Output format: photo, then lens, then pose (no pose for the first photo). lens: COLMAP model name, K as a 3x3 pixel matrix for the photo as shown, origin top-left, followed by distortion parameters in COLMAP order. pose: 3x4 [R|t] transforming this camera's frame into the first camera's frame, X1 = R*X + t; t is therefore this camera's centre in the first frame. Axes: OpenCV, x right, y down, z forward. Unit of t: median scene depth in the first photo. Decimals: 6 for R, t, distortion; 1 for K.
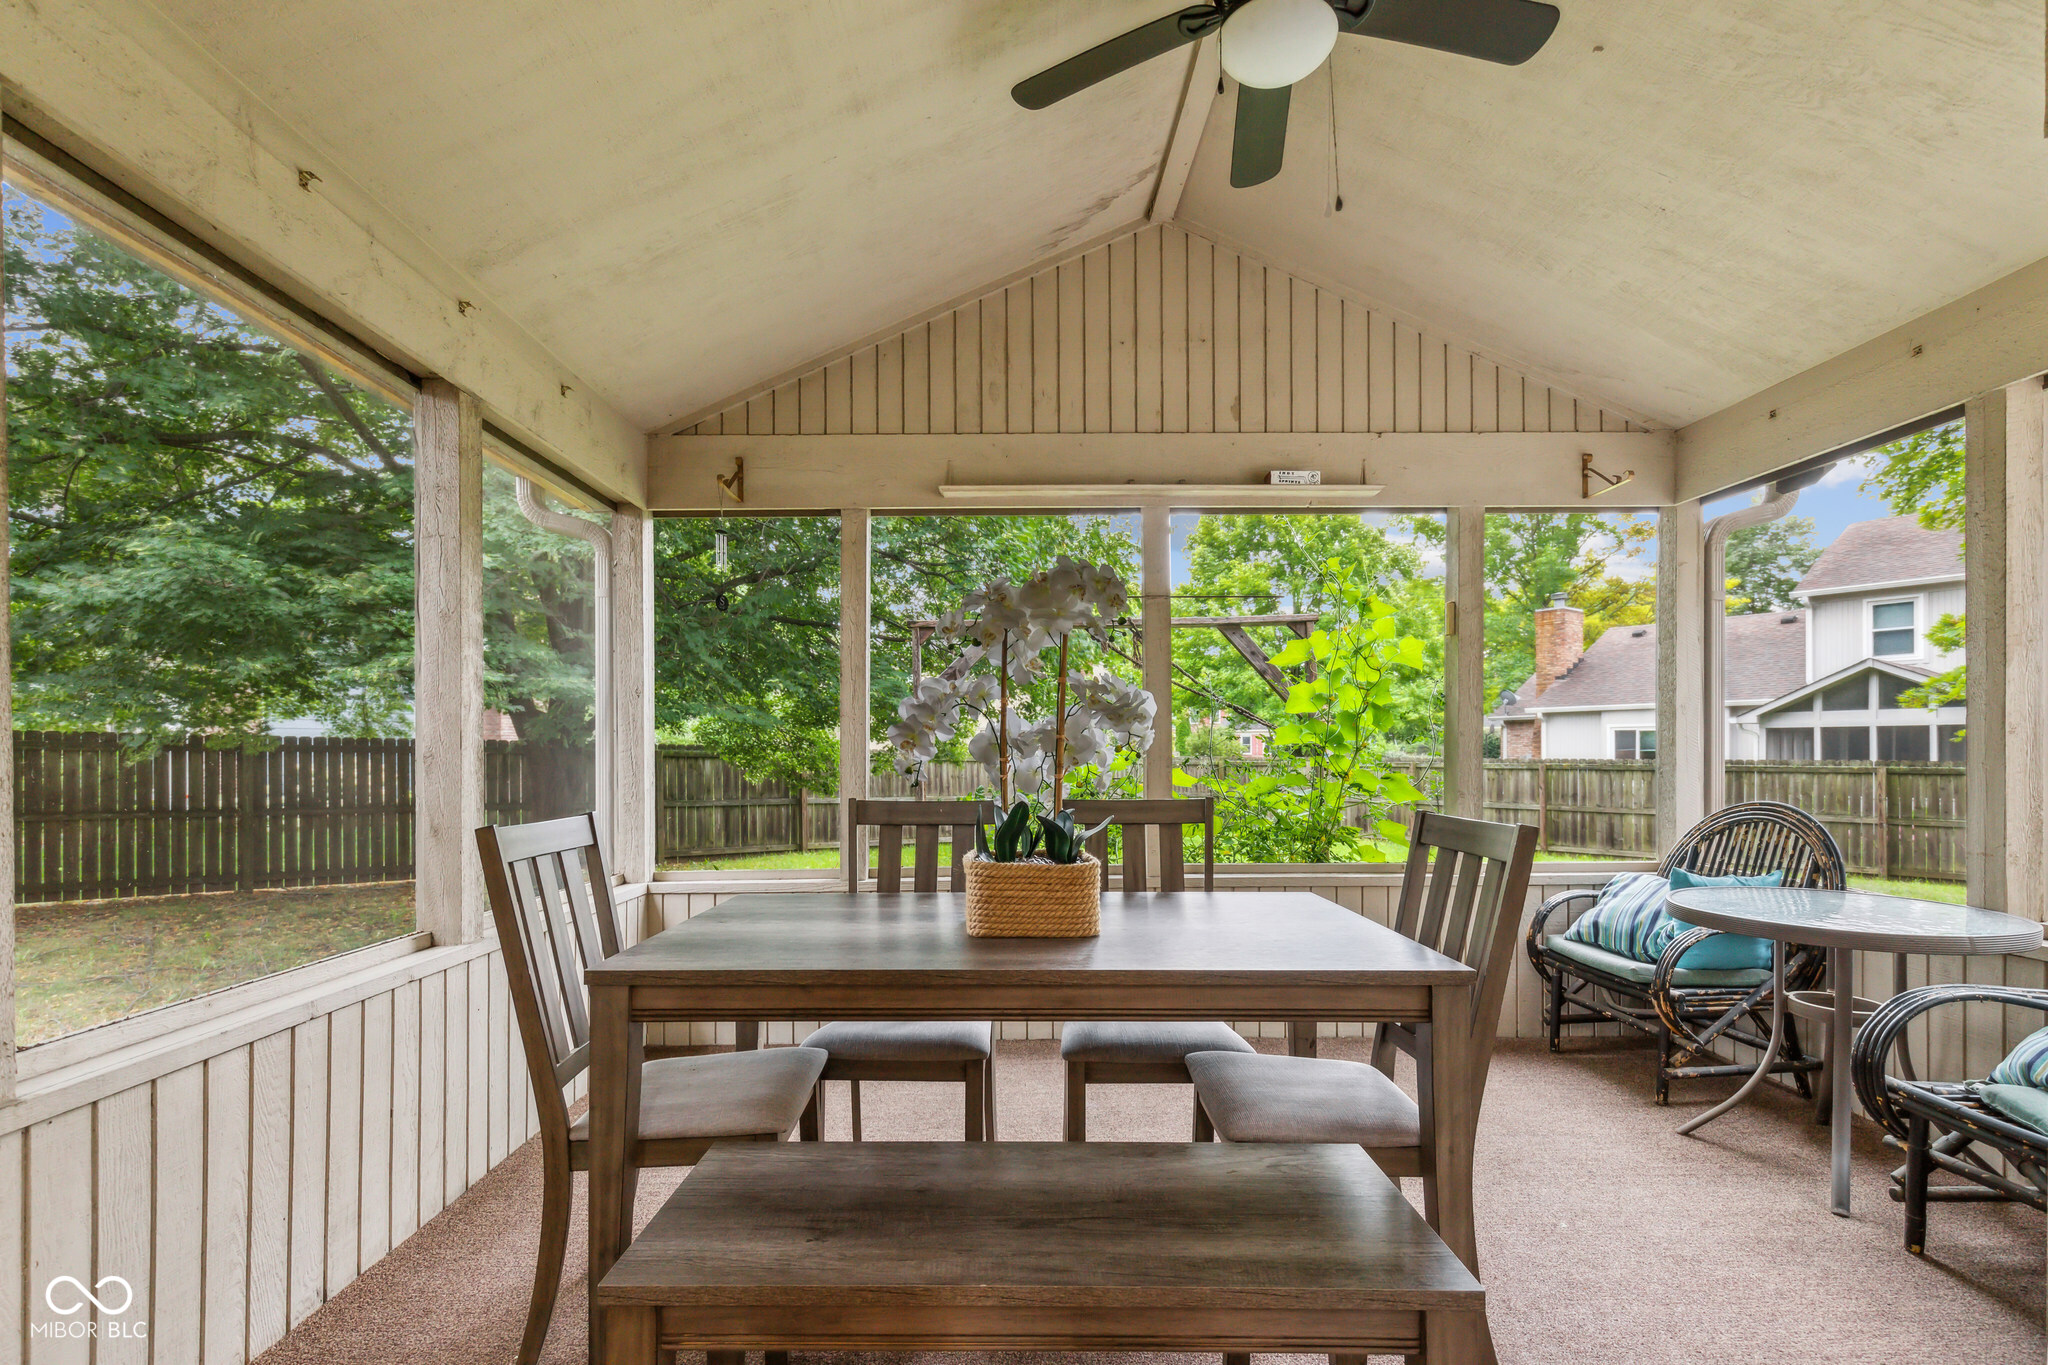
lens RADIAL K [[943.1, 0, 990.9], [0, 943.1, 749.3], [0, 0, 1]] dist [0.000205, -0.000724]
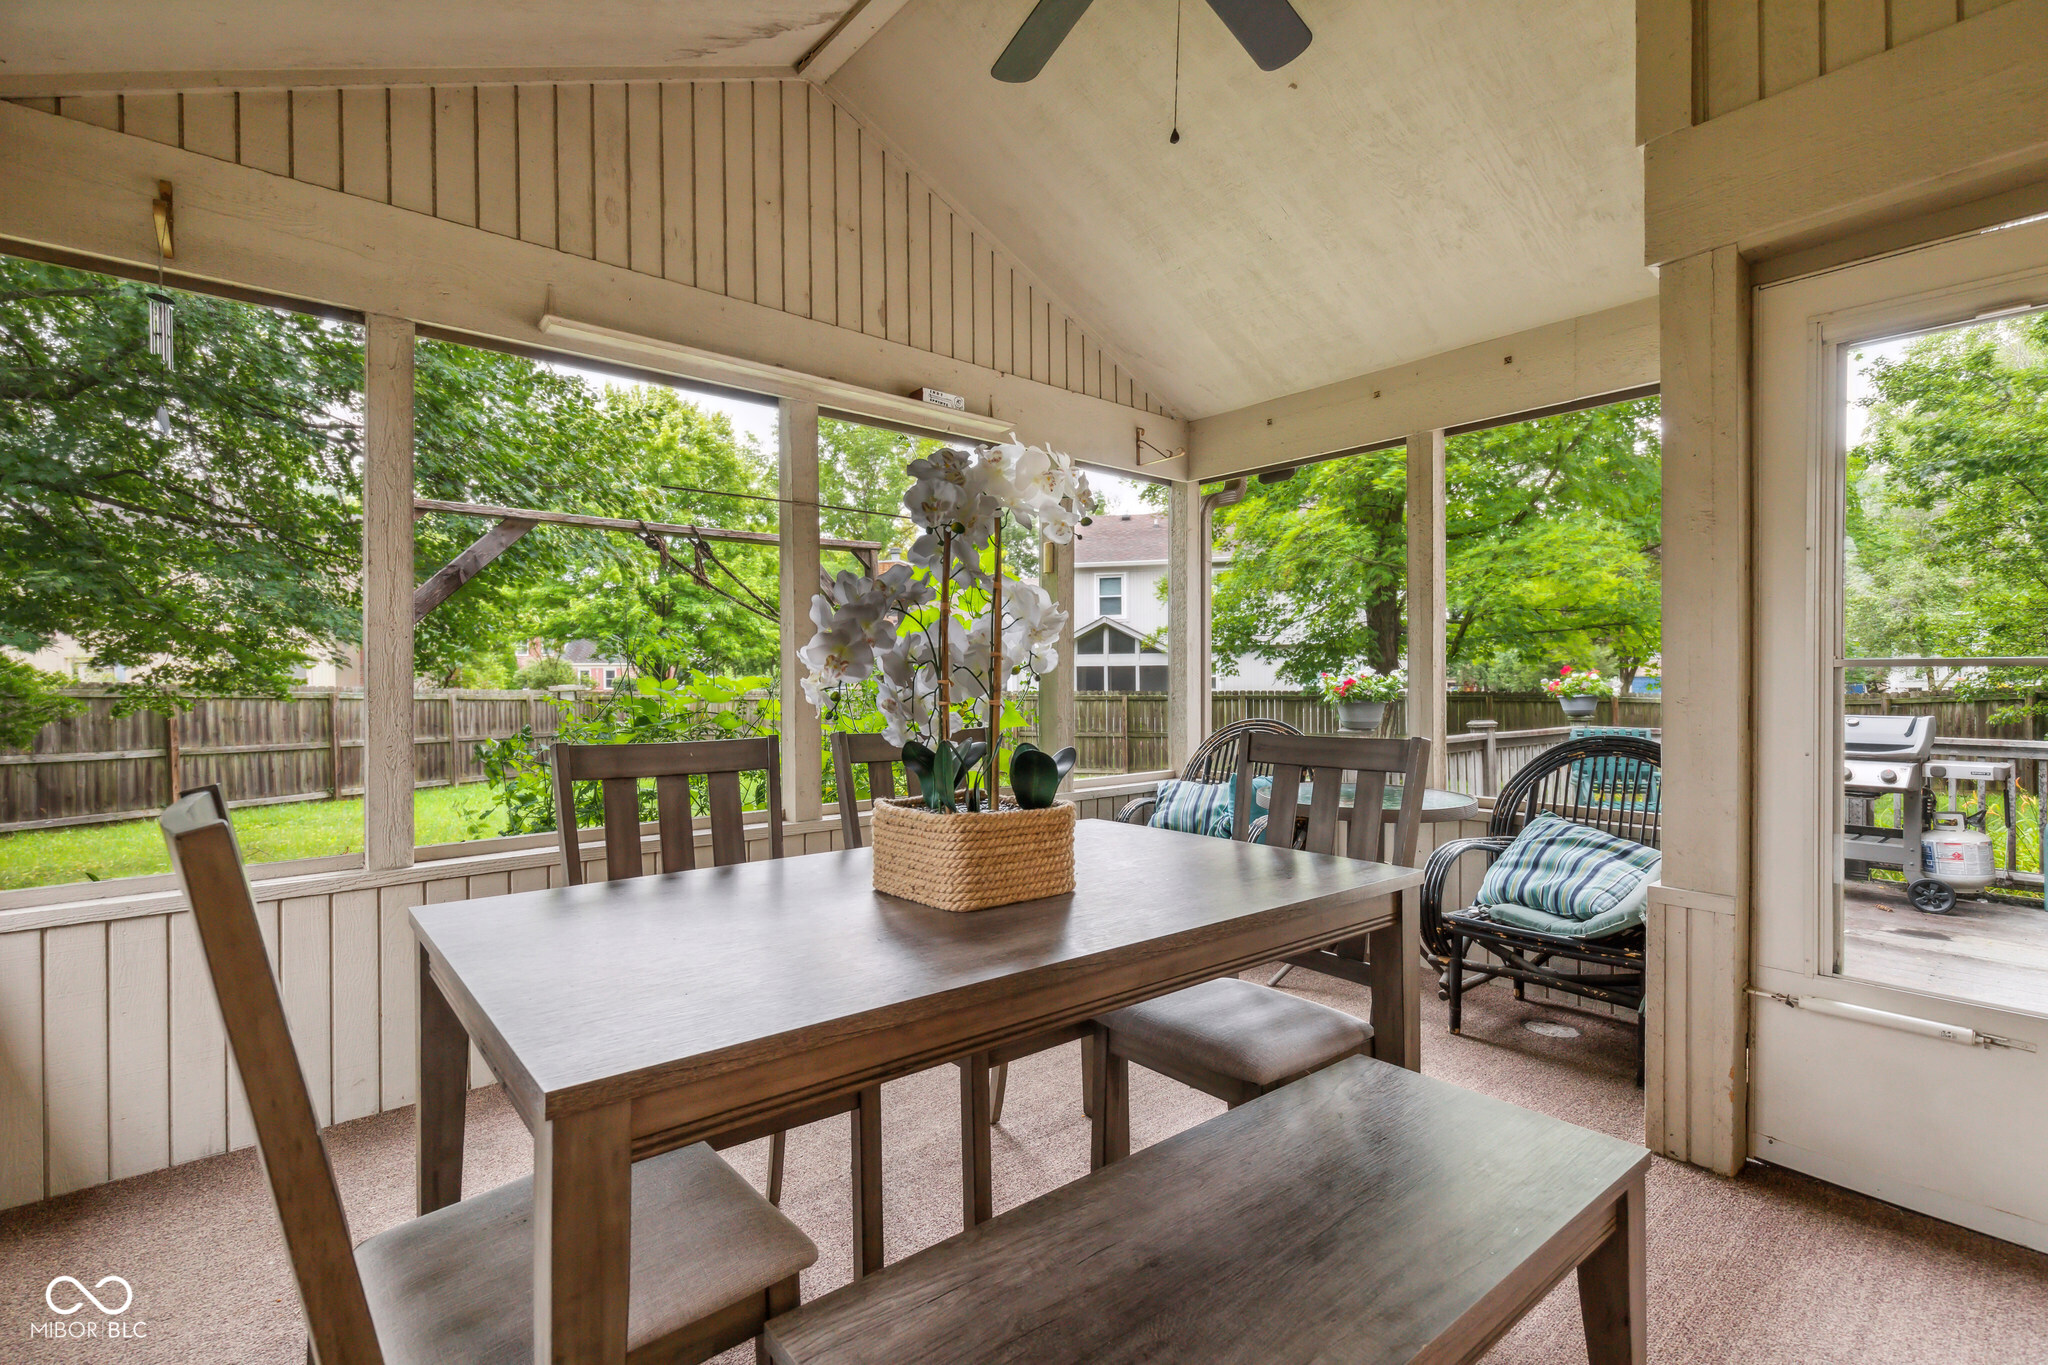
lens RADIAL K [[941.0, 0, 1024.0], [0, 941.0, 682.5], [0, 0, 1]] dist [0.001969, -0.000550]
pose [[0.762135, 0.001654, 0.647416, -0.238517], [-0.001016, 0.999999, -0.001358, 0.006907], [-0.647417, 0.000377, 0.762136, 0.196842]]
